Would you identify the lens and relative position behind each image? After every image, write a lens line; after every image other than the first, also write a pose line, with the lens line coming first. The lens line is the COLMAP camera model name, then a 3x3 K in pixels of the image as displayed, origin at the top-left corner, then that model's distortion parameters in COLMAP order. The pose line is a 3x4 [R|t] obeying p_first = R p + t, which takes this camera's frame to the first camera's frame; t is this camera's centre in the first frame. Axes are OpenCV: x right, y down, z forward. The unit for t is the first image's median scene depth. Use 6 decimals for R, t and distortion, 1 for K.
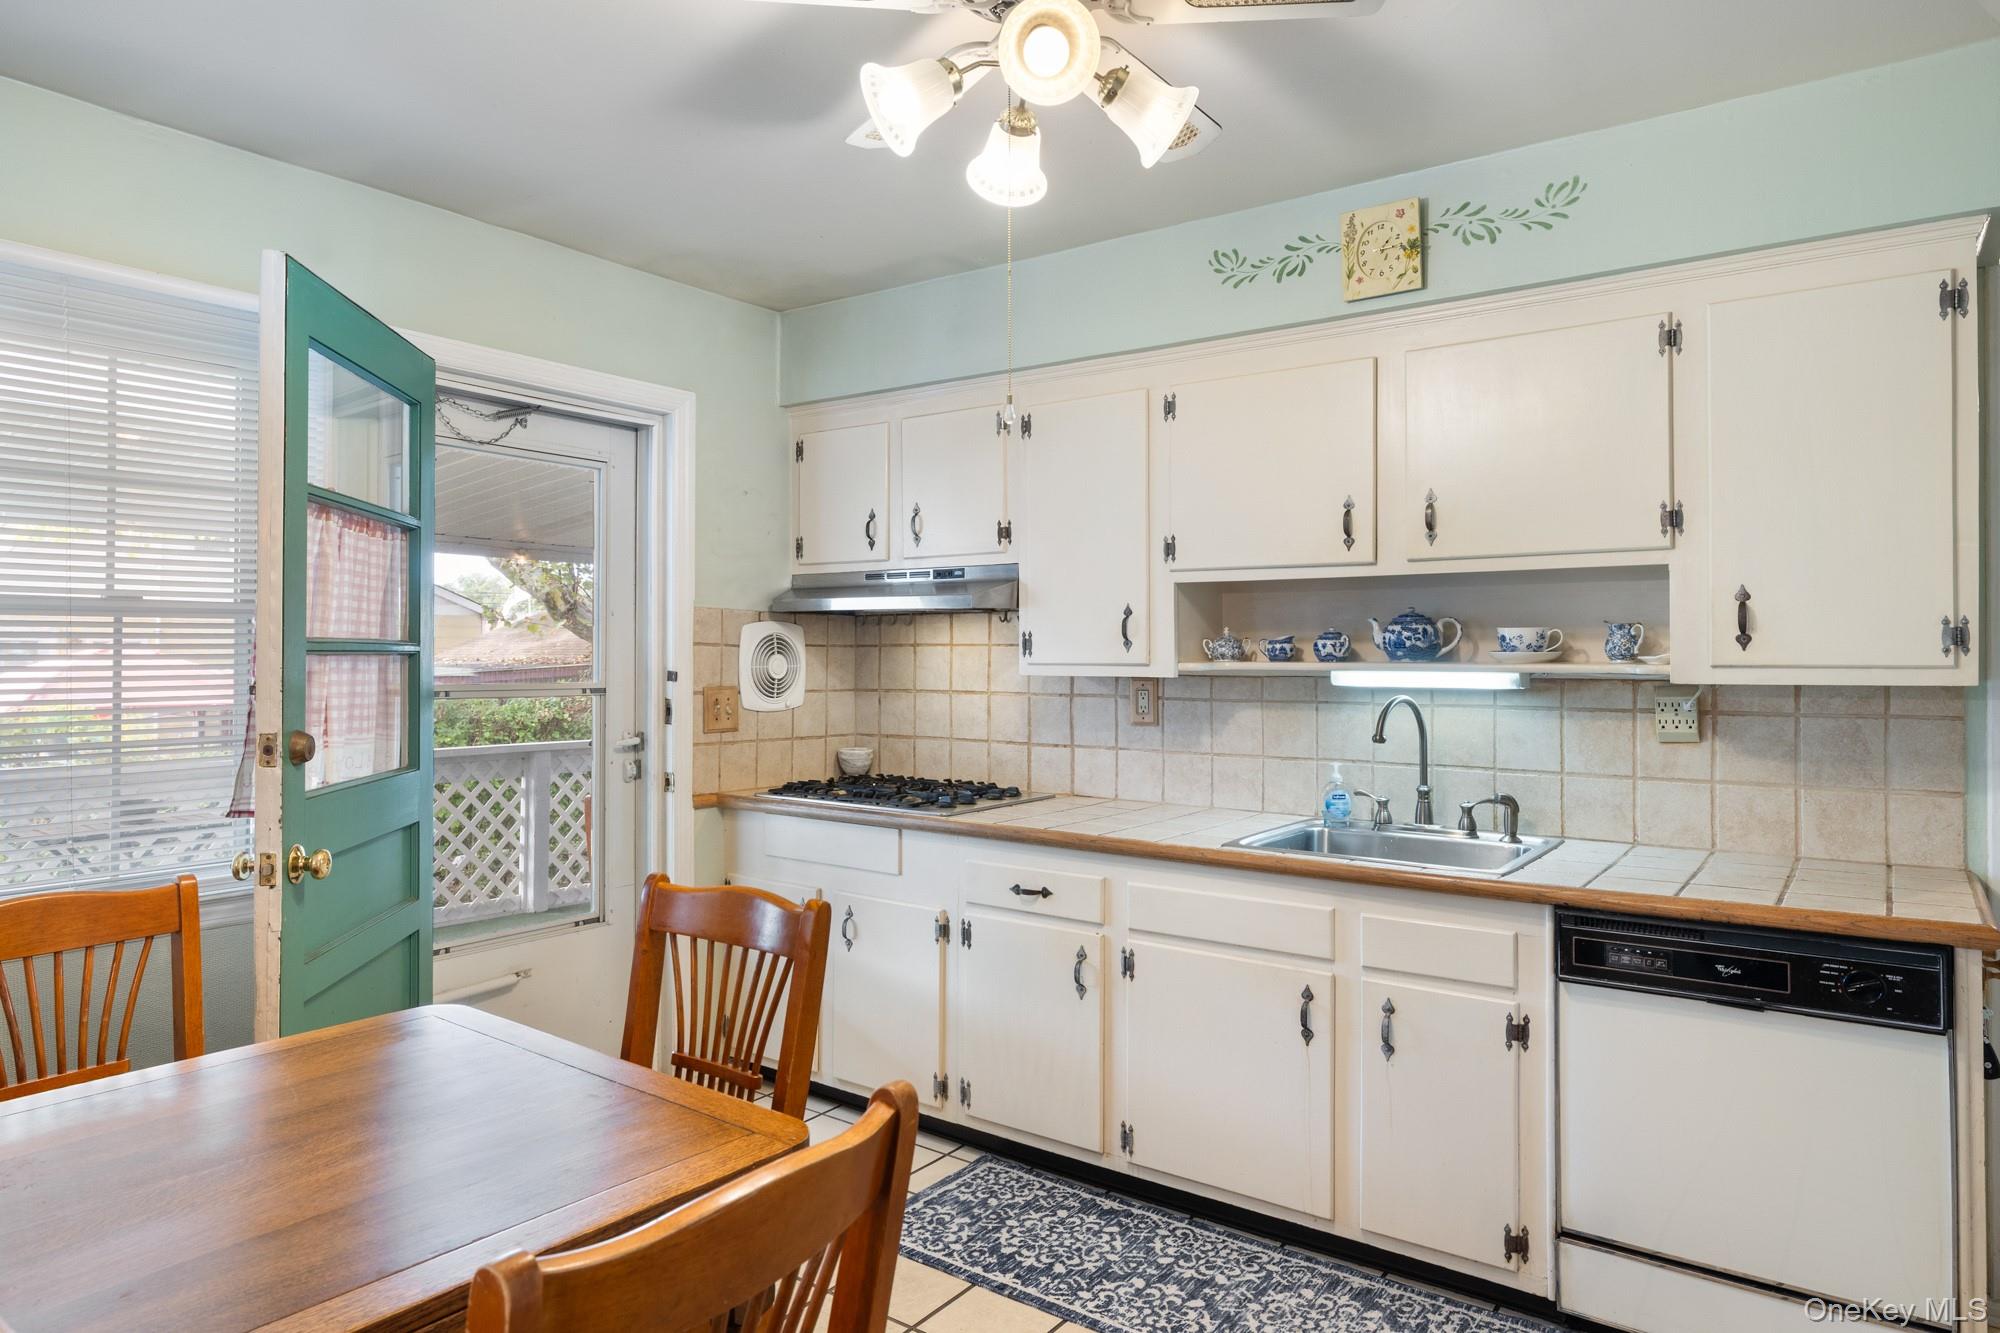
lens RADIAL K [[1206.1, 0, 998.4], [0, 1206.1, 656.8], [0, 0, 1]] dist [0.001390, 0.000033]
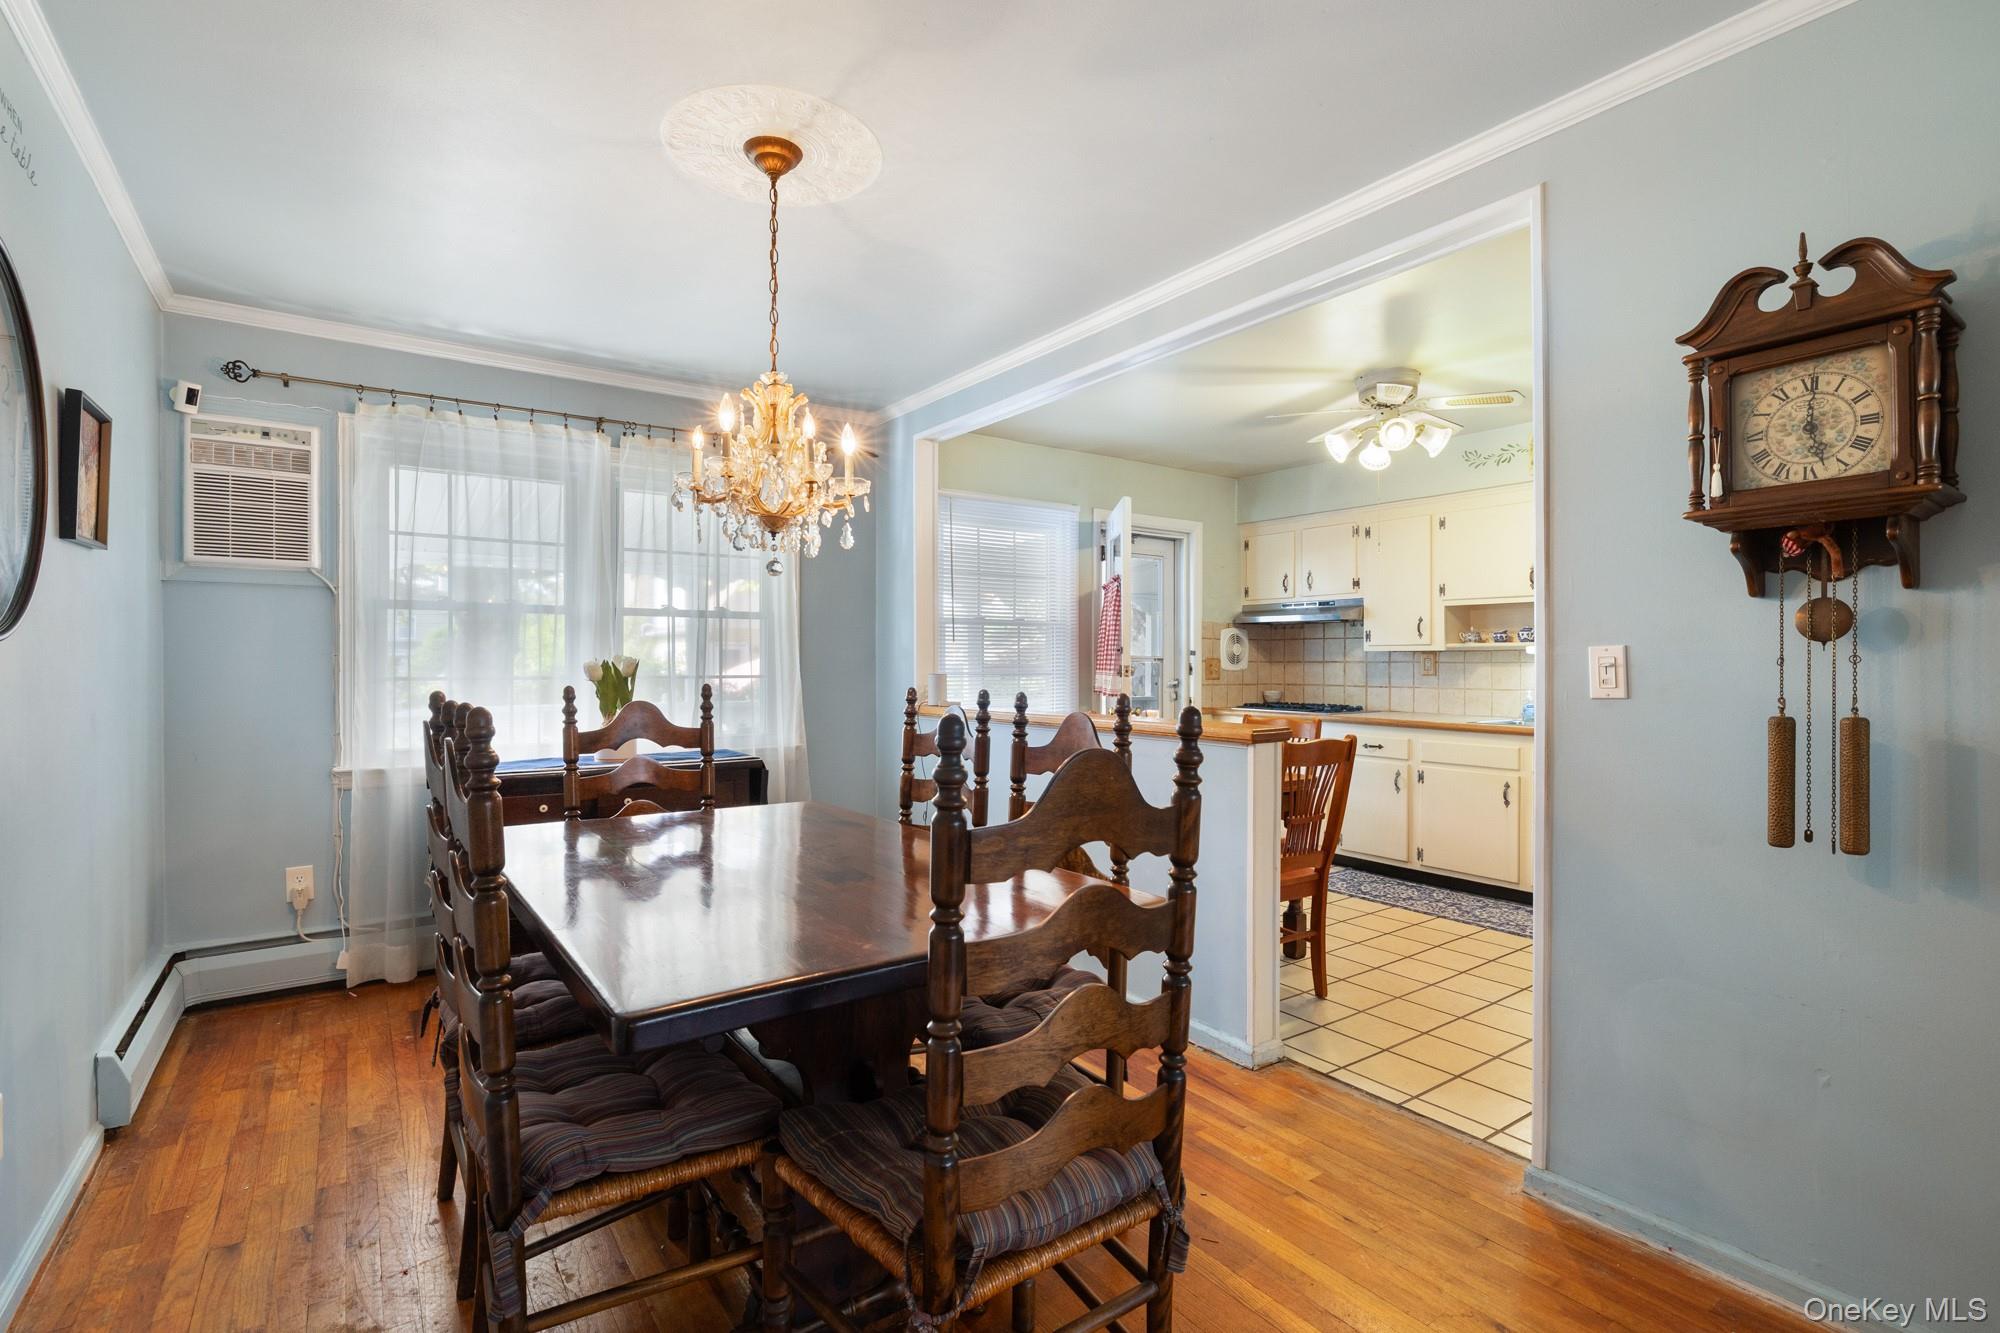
lens RADIAL K [[904.3, 0, 1005.8], [0, 904.3, 673.0], [0, 0, 1]] dist [-0.007931, 0.000263]
pose [[0.951128, 0.001765, -0.308790, -0.088079], [0.000955, 0.999962, 0.008660, 0.038335], [0.308794, -0.008531, 0.951091, -0.676966]]
